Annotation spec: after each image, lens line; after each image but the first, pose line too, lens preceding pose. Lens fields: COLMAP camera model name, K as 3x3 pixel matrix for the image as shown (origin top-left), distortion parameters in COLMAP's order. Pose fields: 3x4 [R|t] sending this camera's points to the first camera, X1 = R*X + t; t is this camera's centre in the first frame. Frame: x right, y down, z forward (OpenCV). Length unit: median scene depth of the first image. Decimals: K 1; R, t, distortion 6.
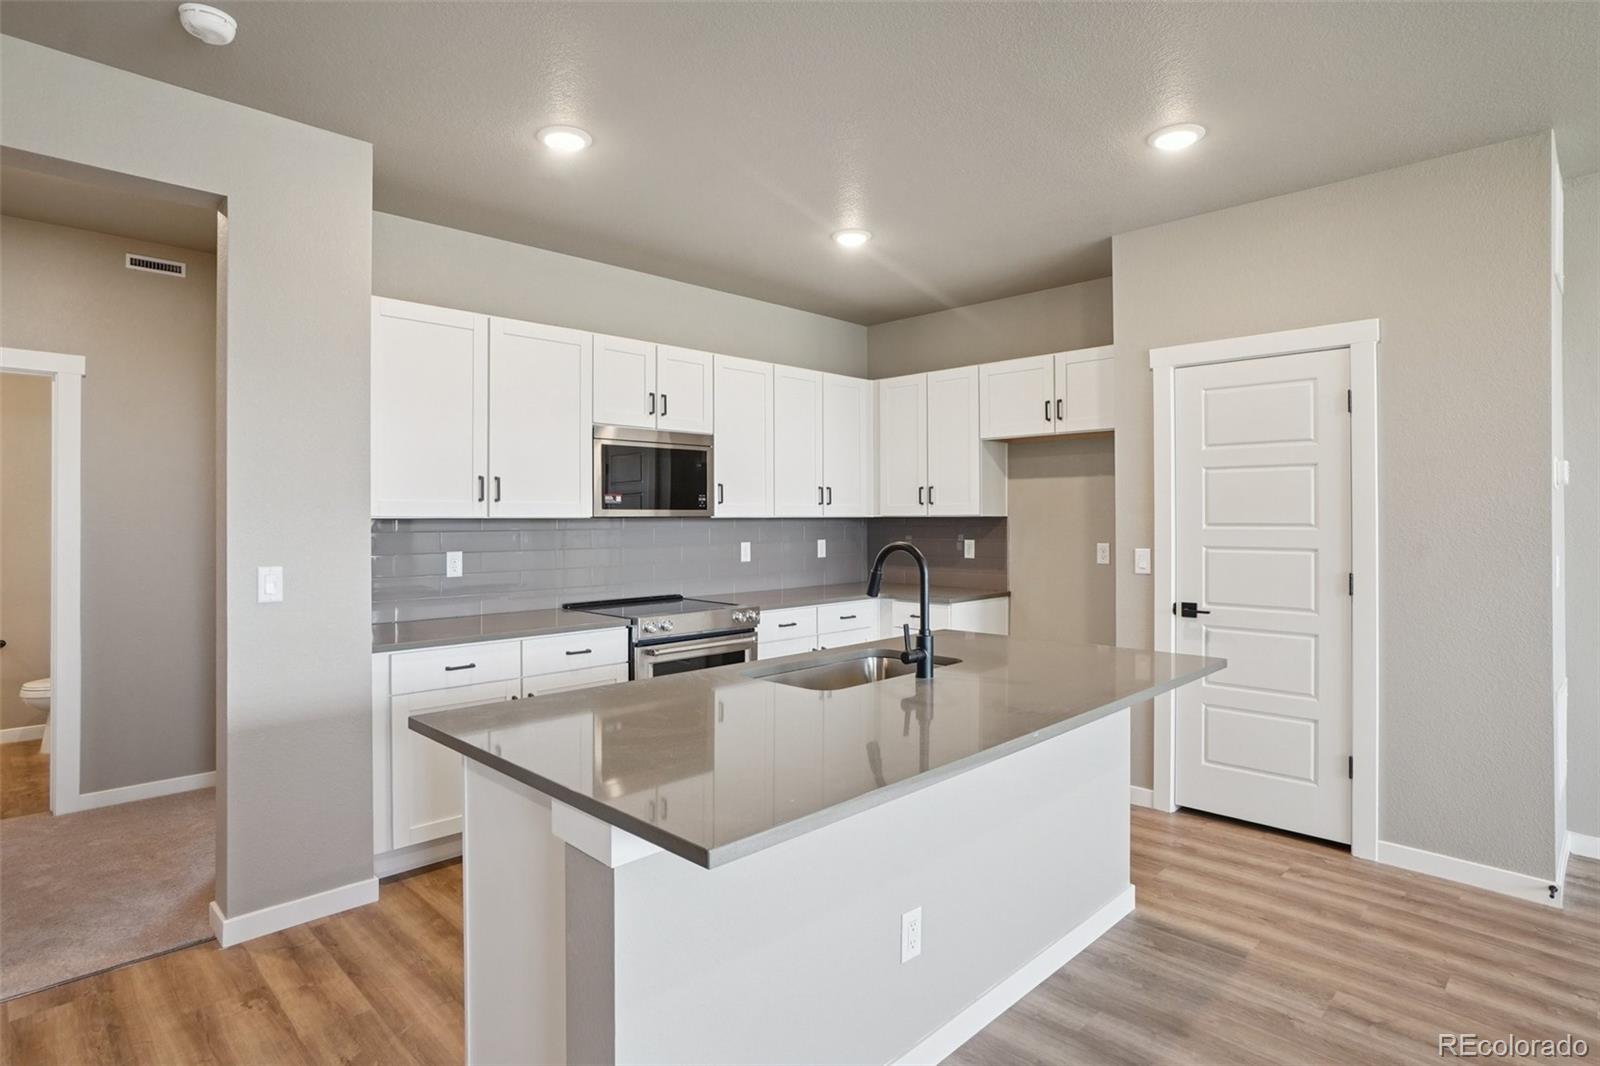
lens RADIAL K [[842.9, 0, 793.5], [0, 842.9, 524.0], [0, 0, 1]] dist [-0.043583, 0.025160]
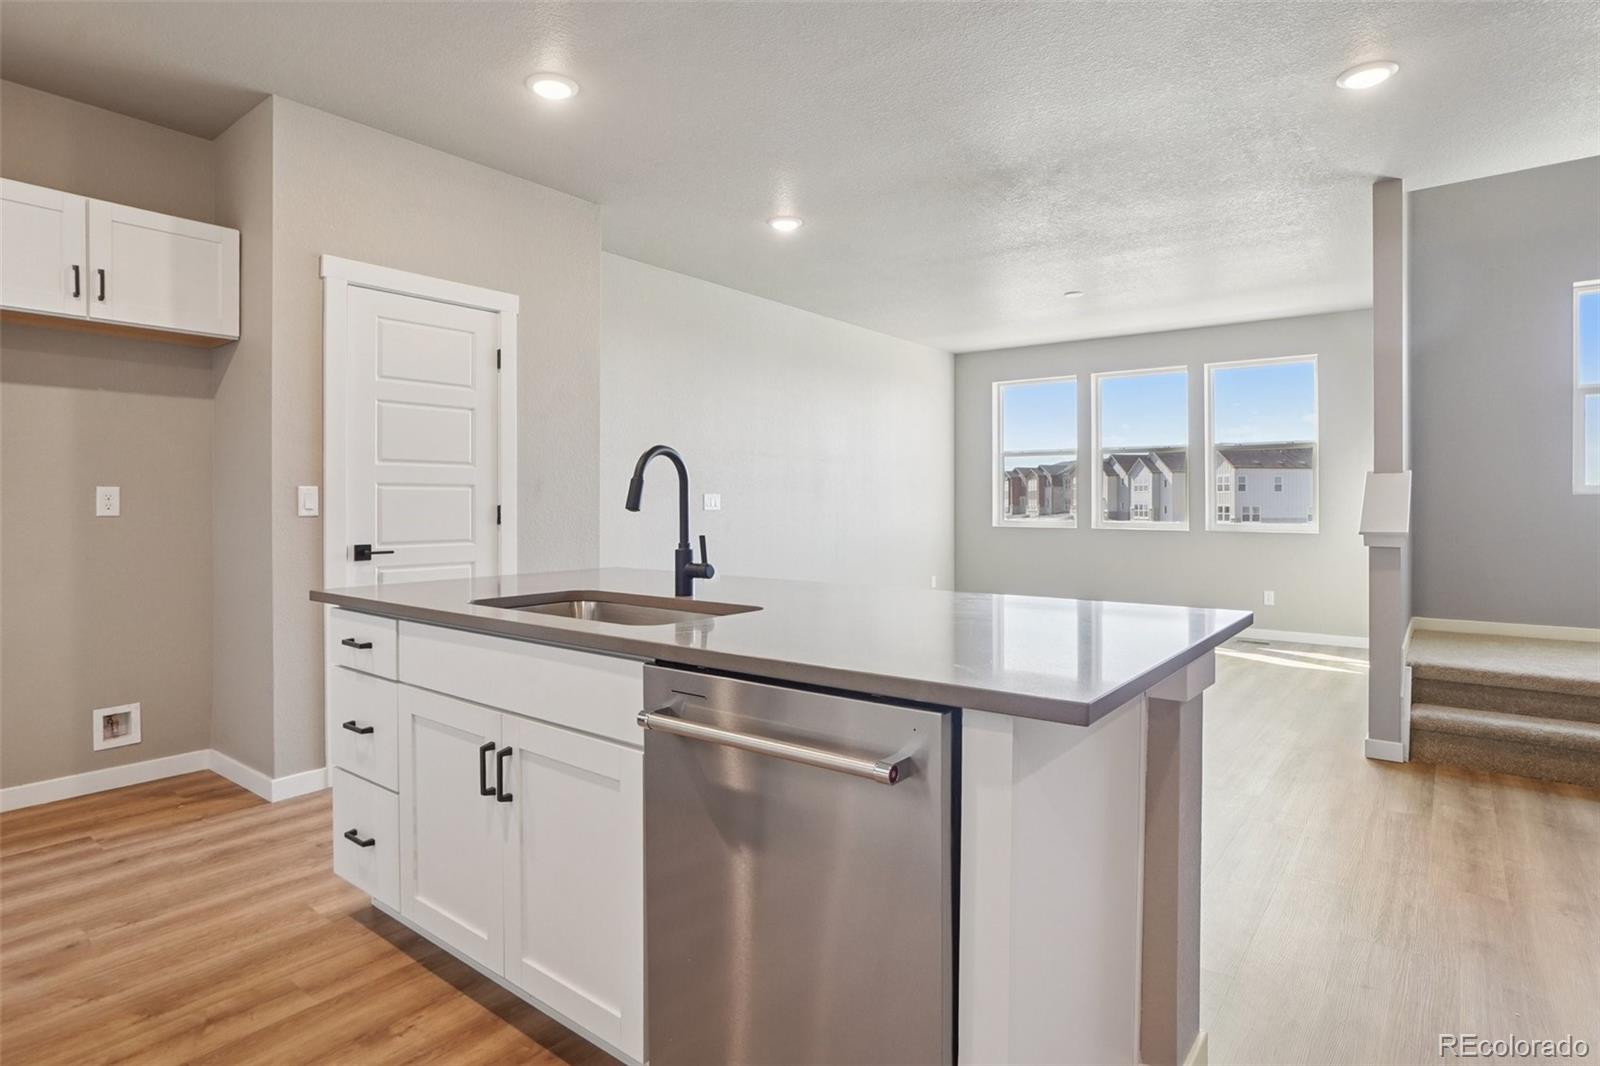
lens RADIAL K [[842.9, 0, 793.0], [0, 842.9, 507.1], [0, 0, 1]] dist [-0.043583, 0.025160]
pose [[-0.120963, -0.000791, 0.992657, -0.472106], [0.012352, 0.999921, 0.002302, 0.054690], [-0.992580, 0.012540, -0.120944, 0.617808]]
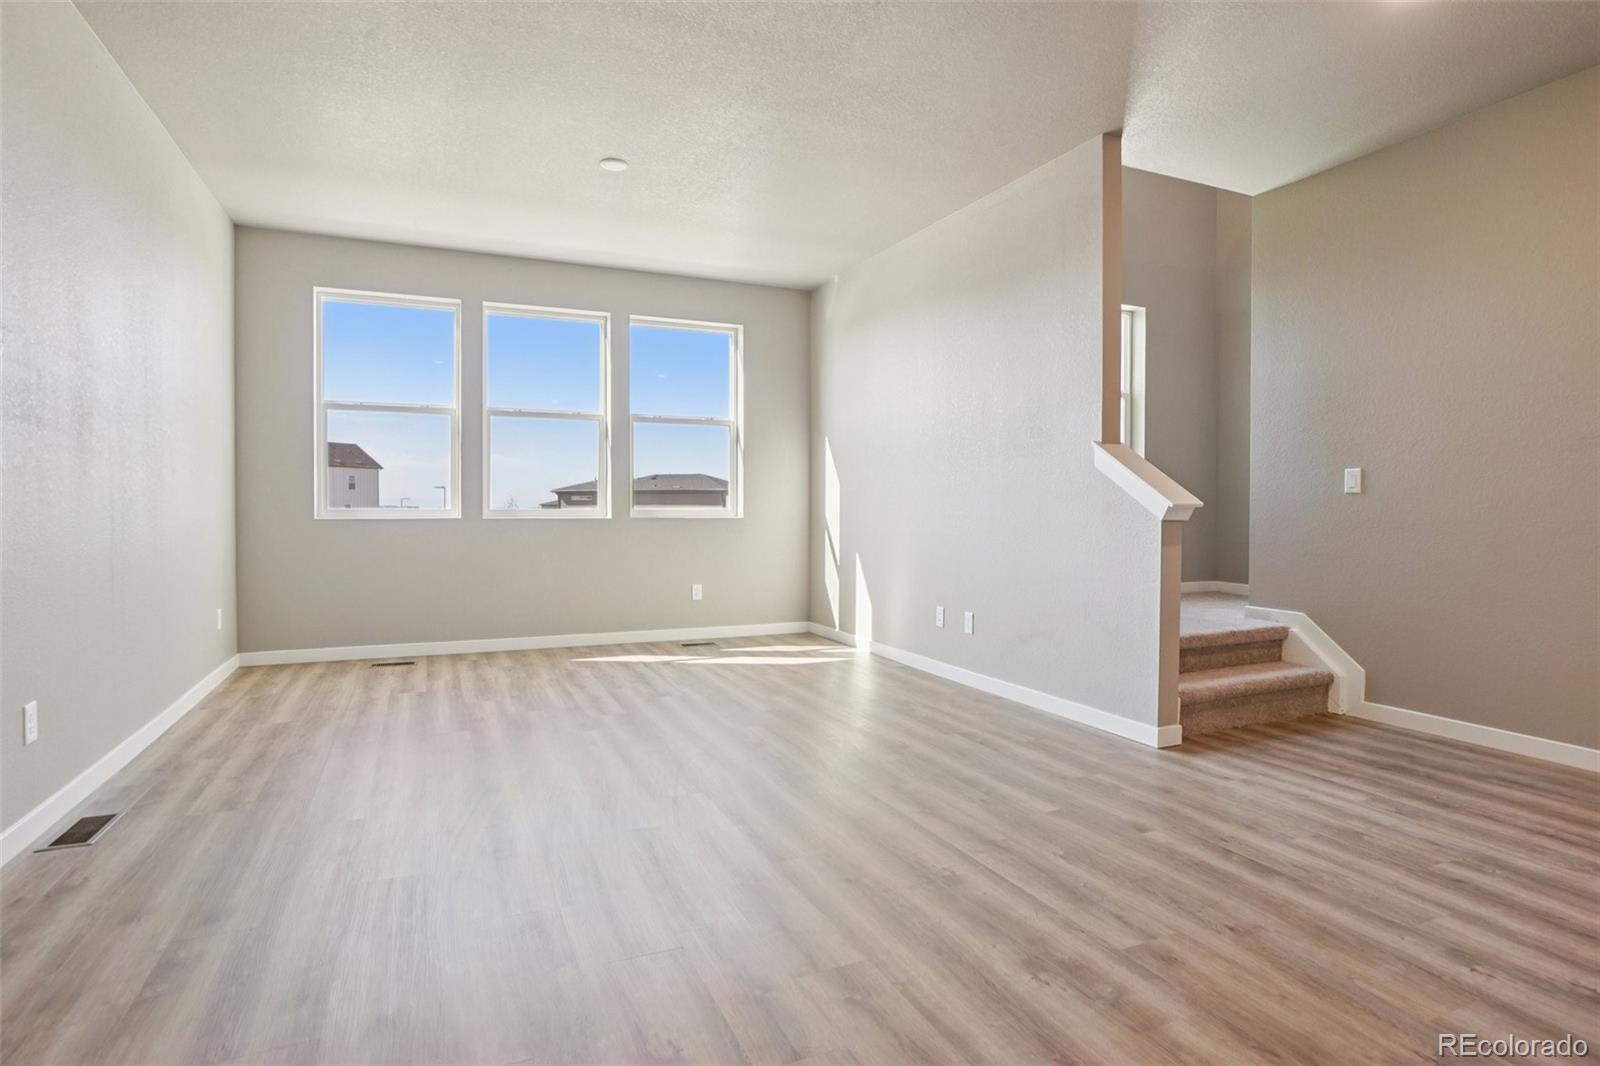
lens RADIAL K [[842.9, 0, 796.3], [0, 842.9, 524.2], [0, 0, 1]] dist [-0.043583, 0.025160]
pose [[-0.930290, -0.008792, 0.366721, 0.436679], [0.003277, 0.999474, 0.032274, 0.085982], [-0.366811, 0.031226, -0.929771, 0.810149]]
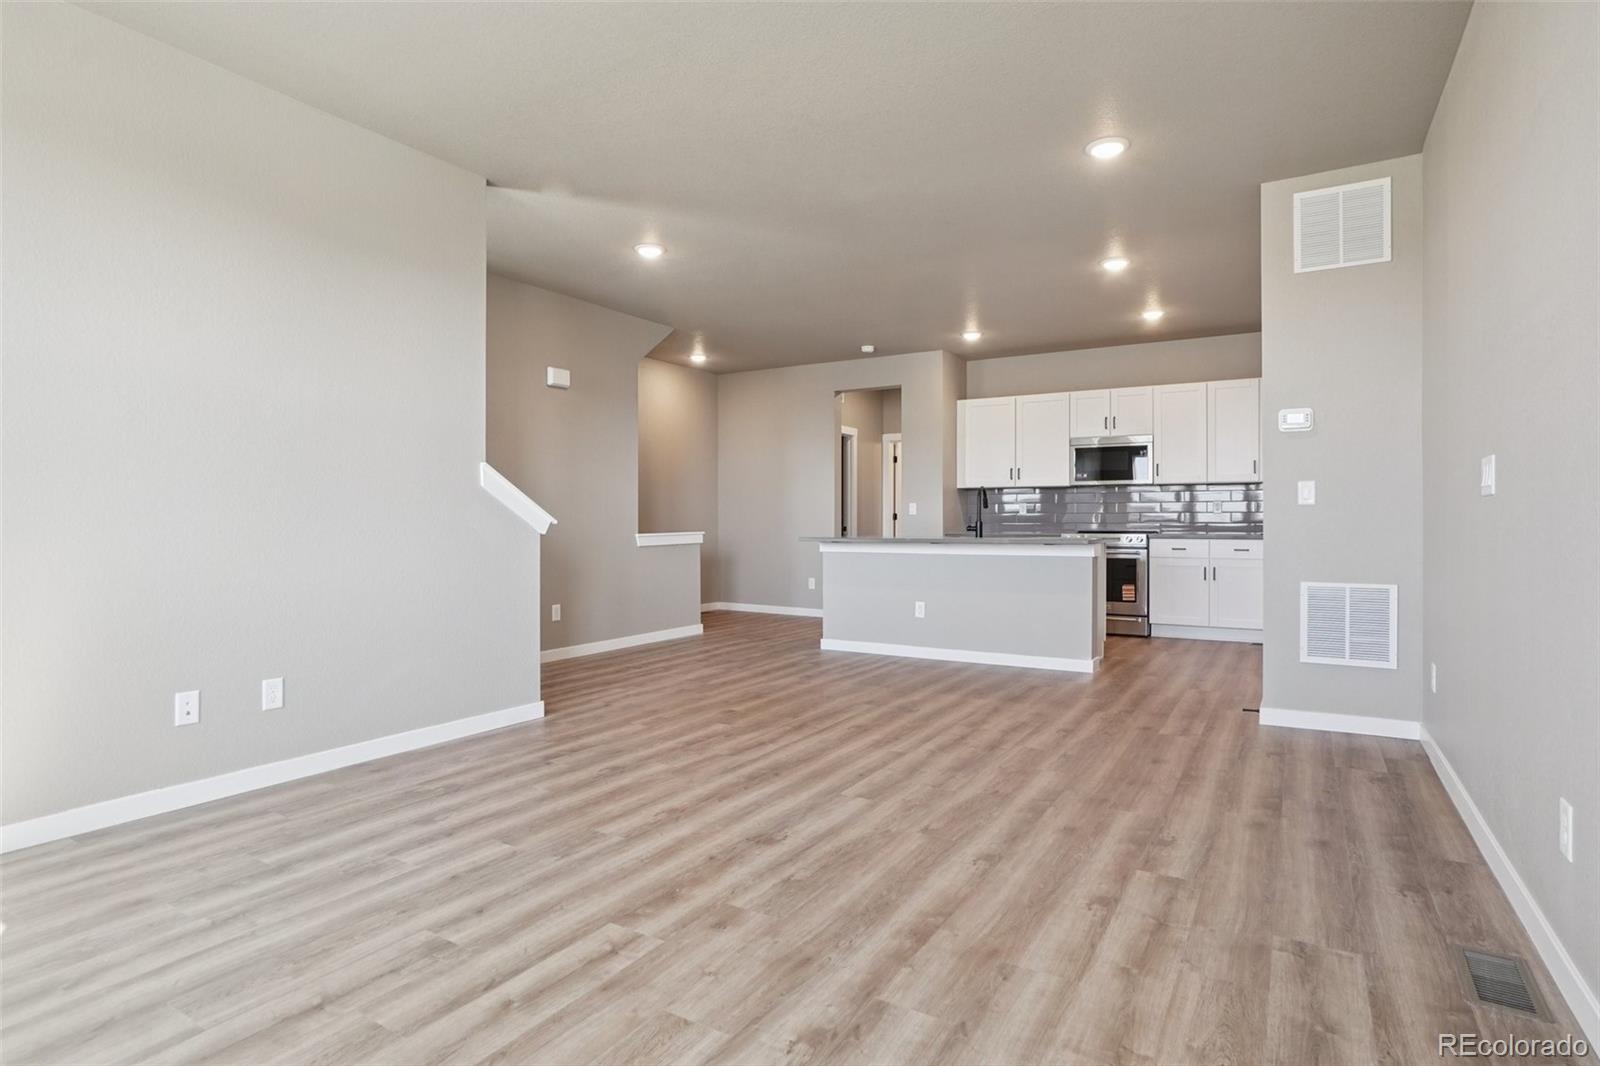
lens RADIAL K [[842.9, 0, 796.1], [0, 842.9, 530.1], [0, 0, 1]] dist [-0.043583, 0.025160]
pose [[0.236785, 0.009373, -0.971517, 1.563555], [-0.011963, 0.999906, 0.006731, 0.093770], [0.971489, 0.010028, 0.236874, -0.088981]]
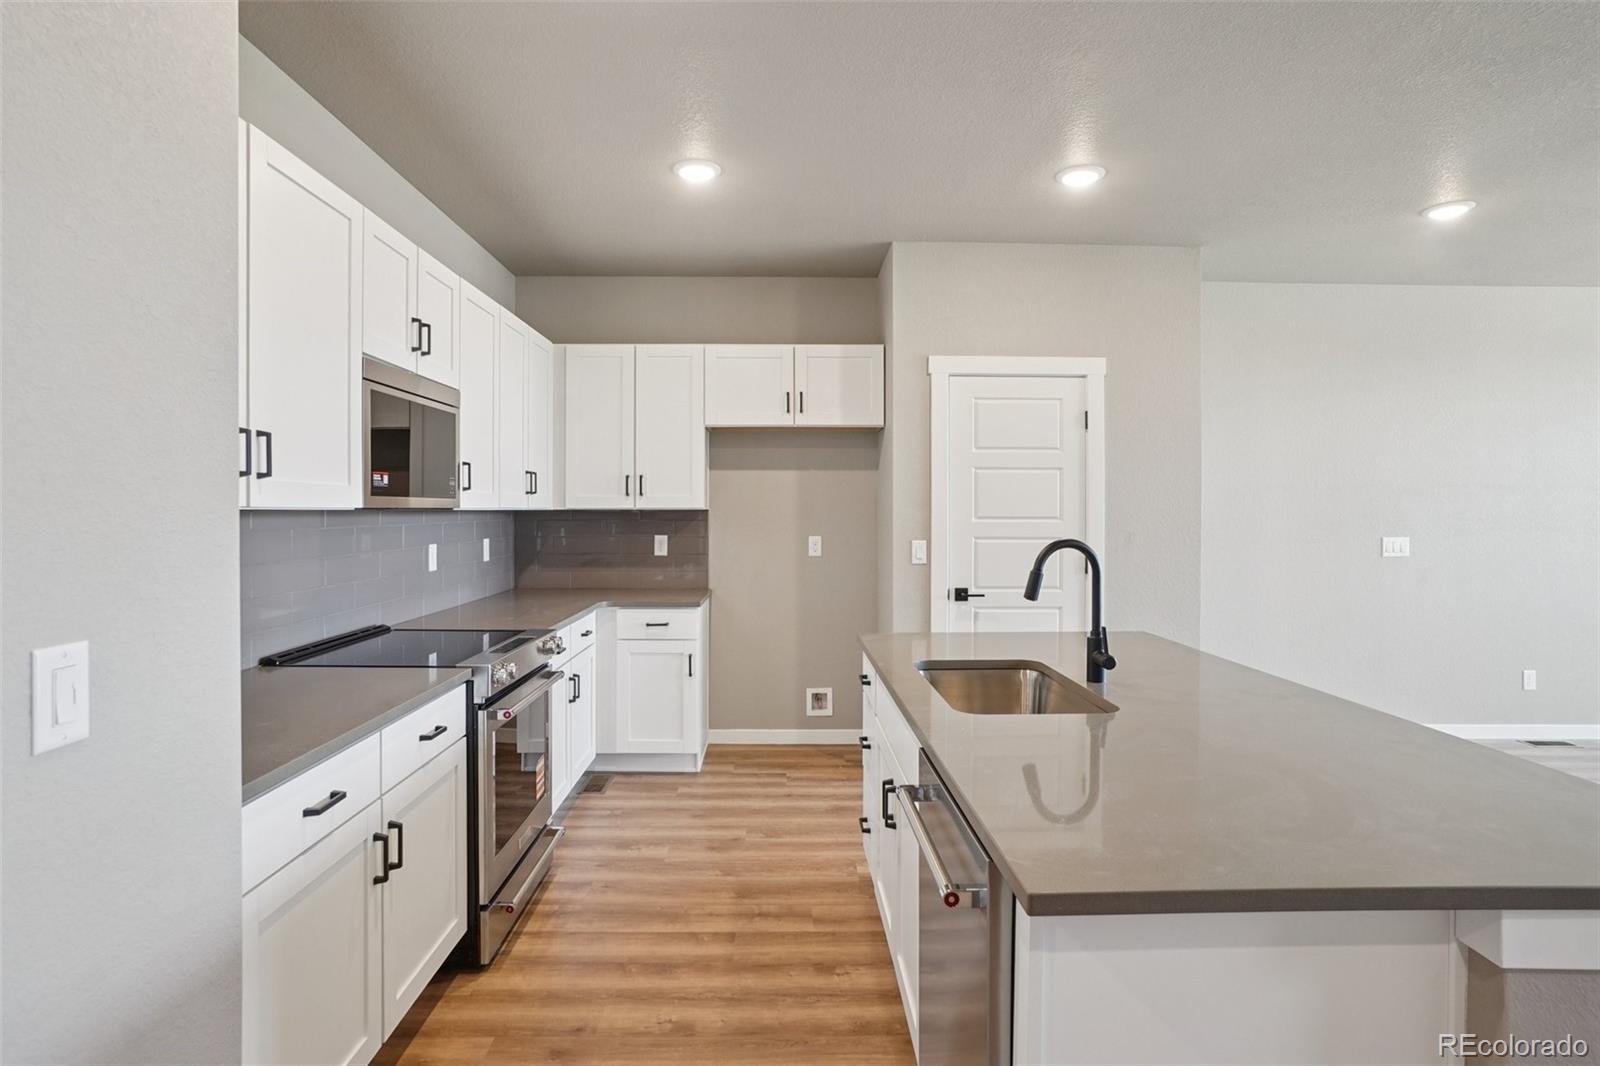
lens RADIAL K [[842.9, 0, 796.9], [0, 842.9, 511.4], [0, 0, 1]] dist [-0.043583, 0.025160]
pose [[0.689853, 0.002451, 0.723946, -0.470458], [0.002492, 0.999980, -0.005760, -0.001646], [-0.723946, 0.005778, 0.689833, 0.369896]]
